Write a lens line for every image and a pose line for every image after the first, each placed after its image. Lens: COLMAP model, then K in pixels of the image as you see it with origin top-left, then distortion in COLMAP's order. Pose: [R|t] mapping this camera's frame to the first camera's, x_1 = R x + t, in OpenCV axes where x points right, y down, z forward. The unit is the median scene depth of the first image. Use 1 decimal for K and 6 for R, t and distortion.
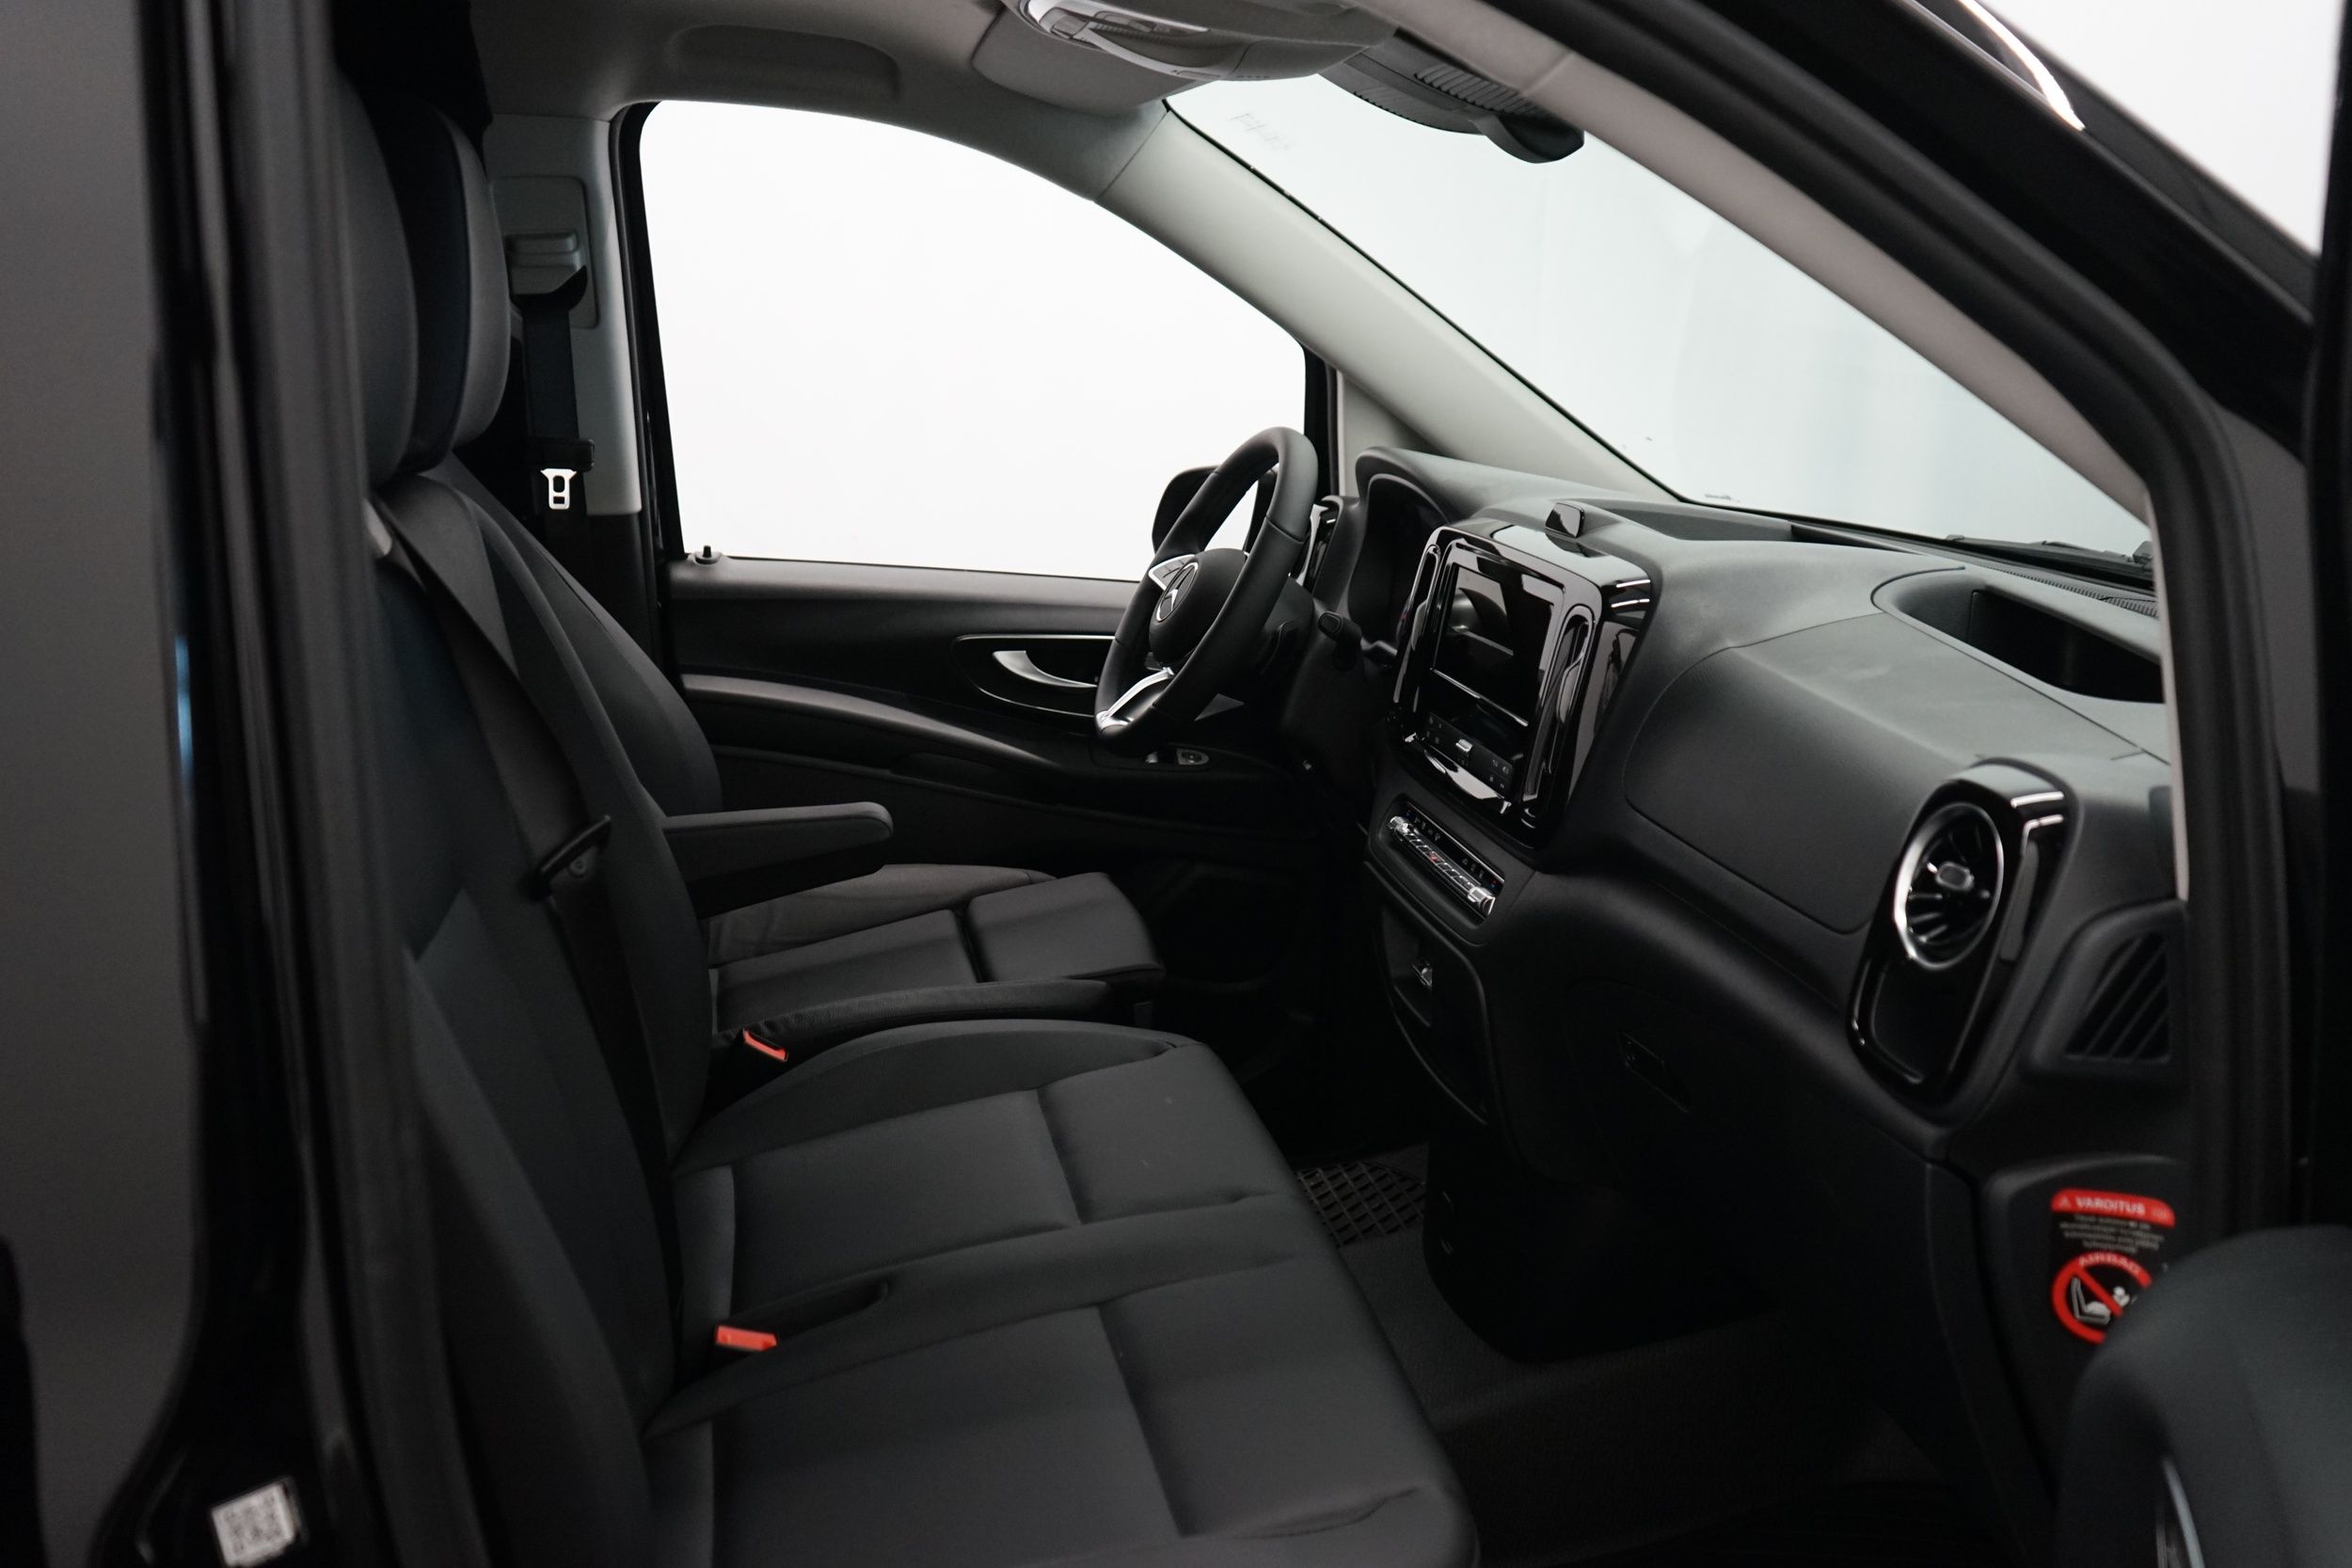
lens RADIAL K [[2121.6, 0, 1176.0], [0, 2121.6, 784.0], [0, 0, 1]] dist [-0.010000, 0.001982]
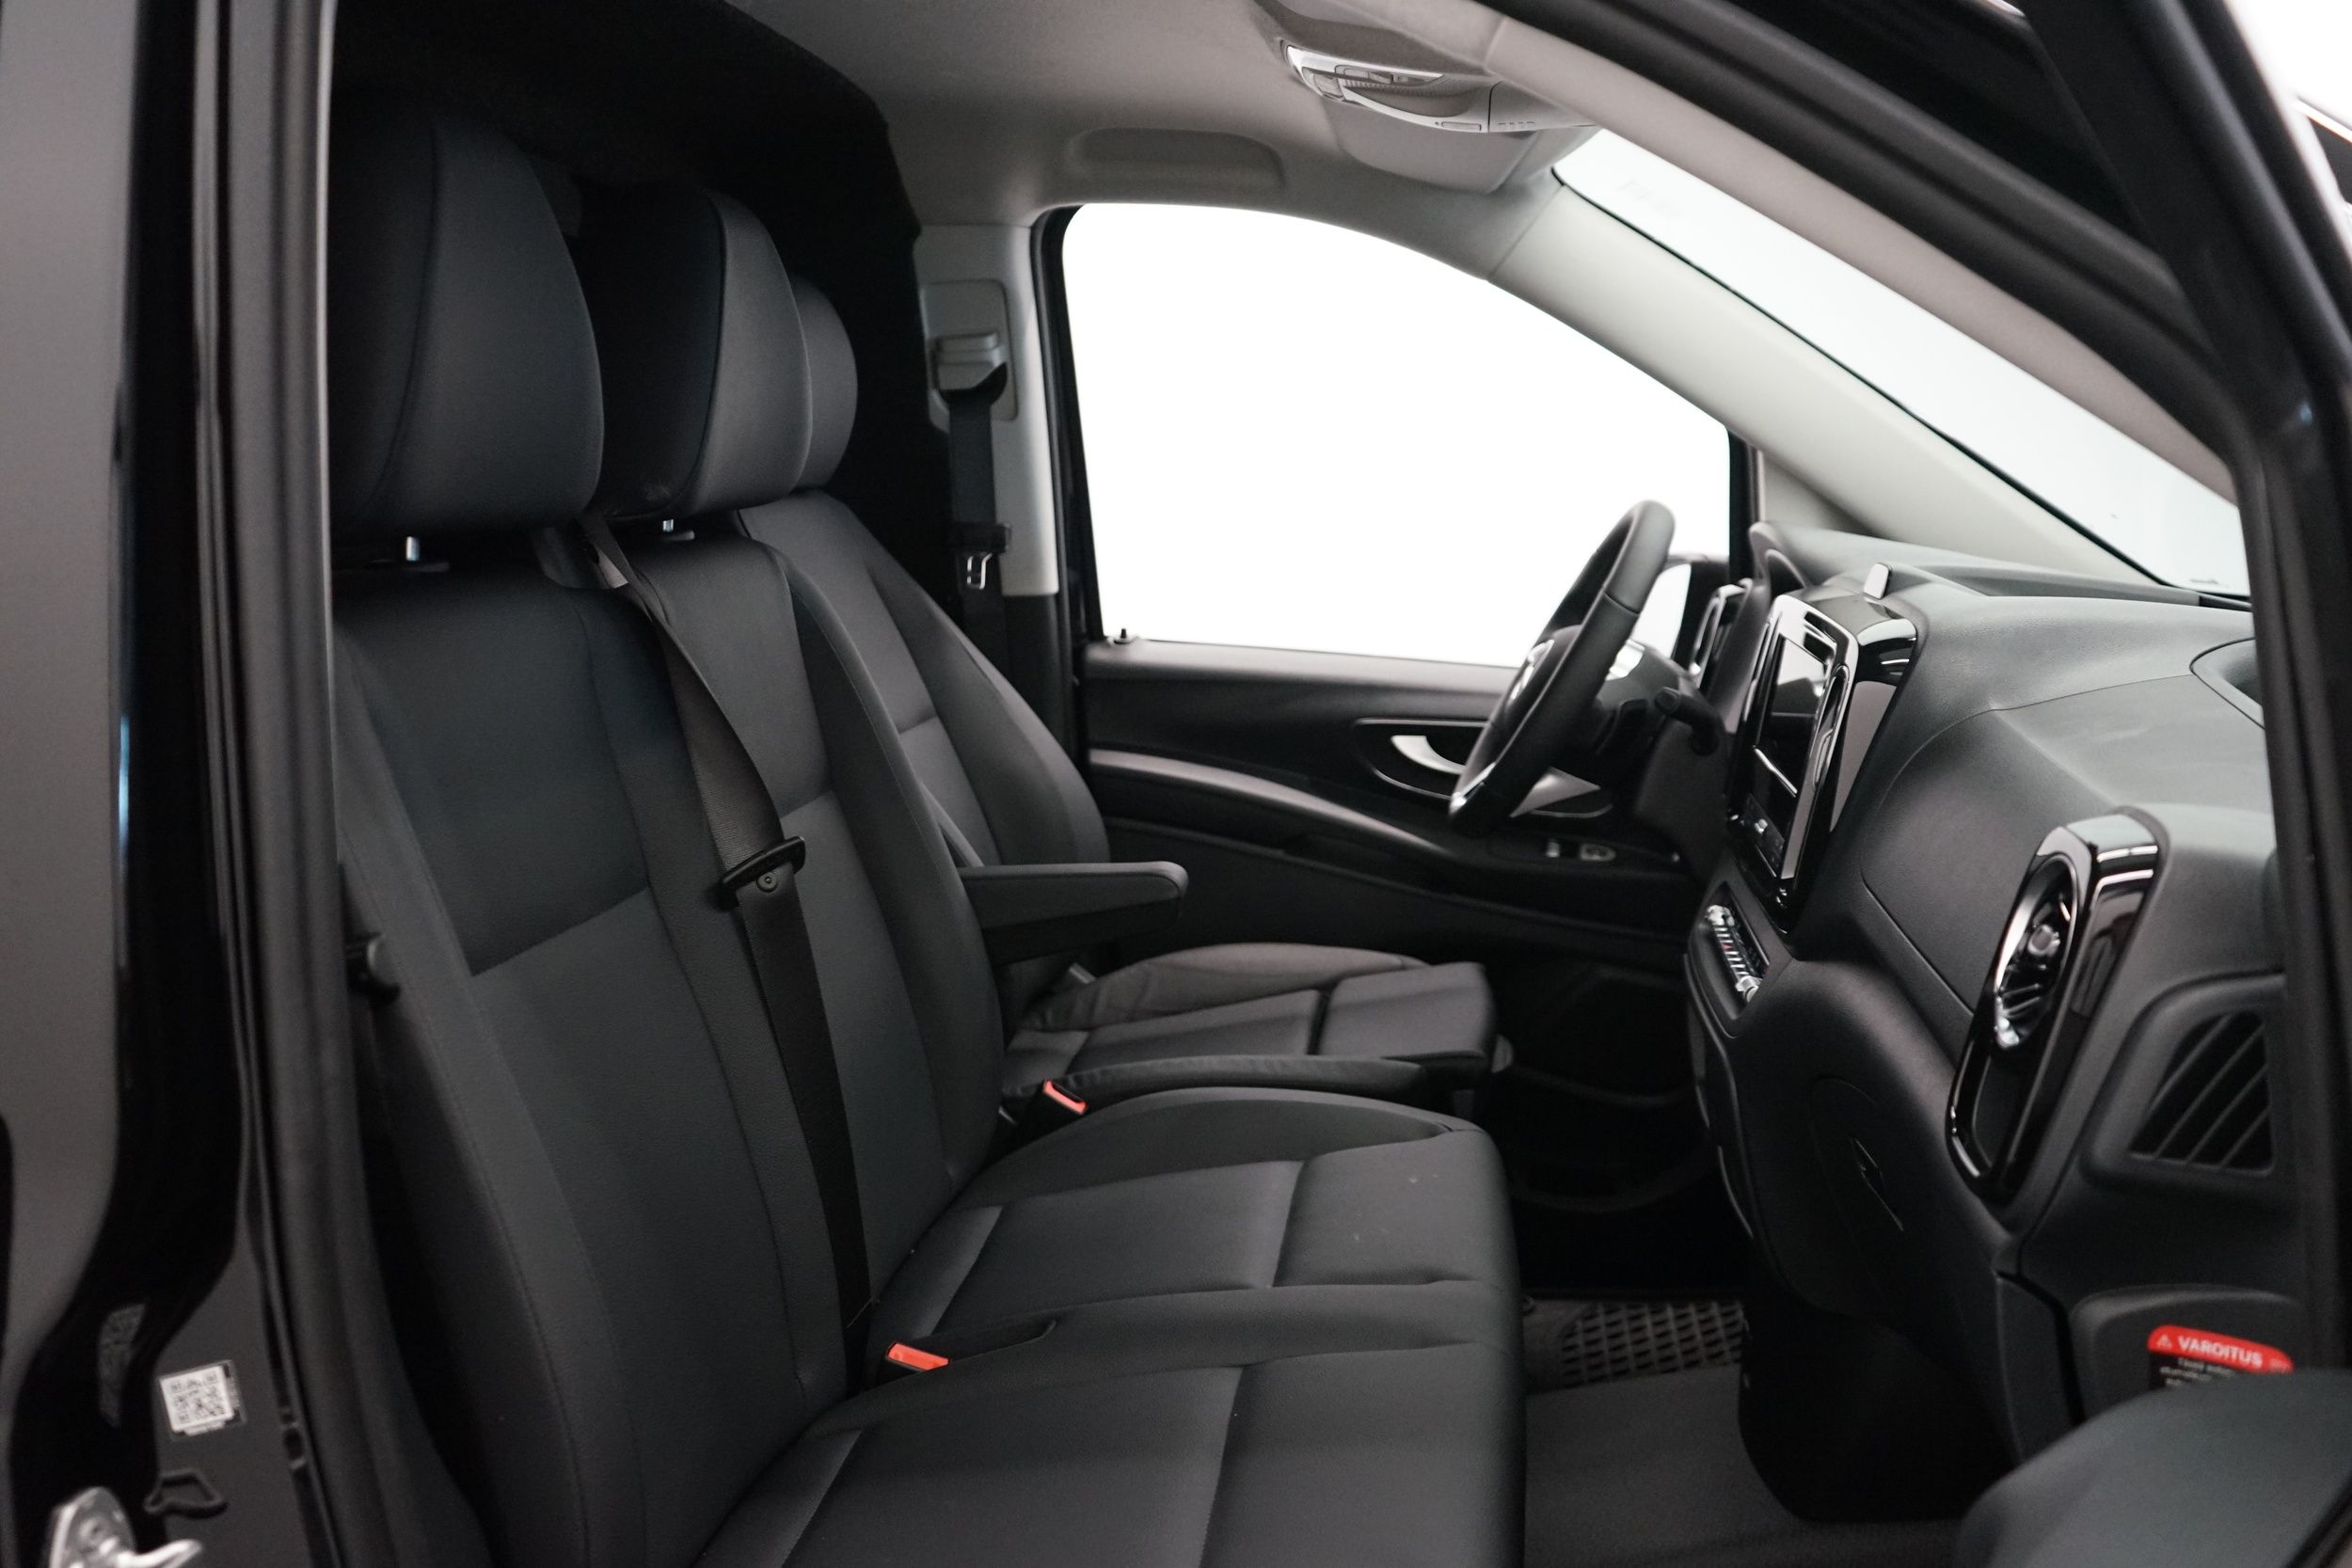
lens RADIAL K [[2115.4, 0, 1166.7], [0, 2115.4, 783.6], [0, 0, 1]] dist [0.021813, -0.065610]
pose [[0.939203, 0.031145, -0.341947, 0.175039], [-0.054633, 0.996746, -0.059272, 0.027109], [0.338988, 0.074350, 0.937848, 0.041708]]
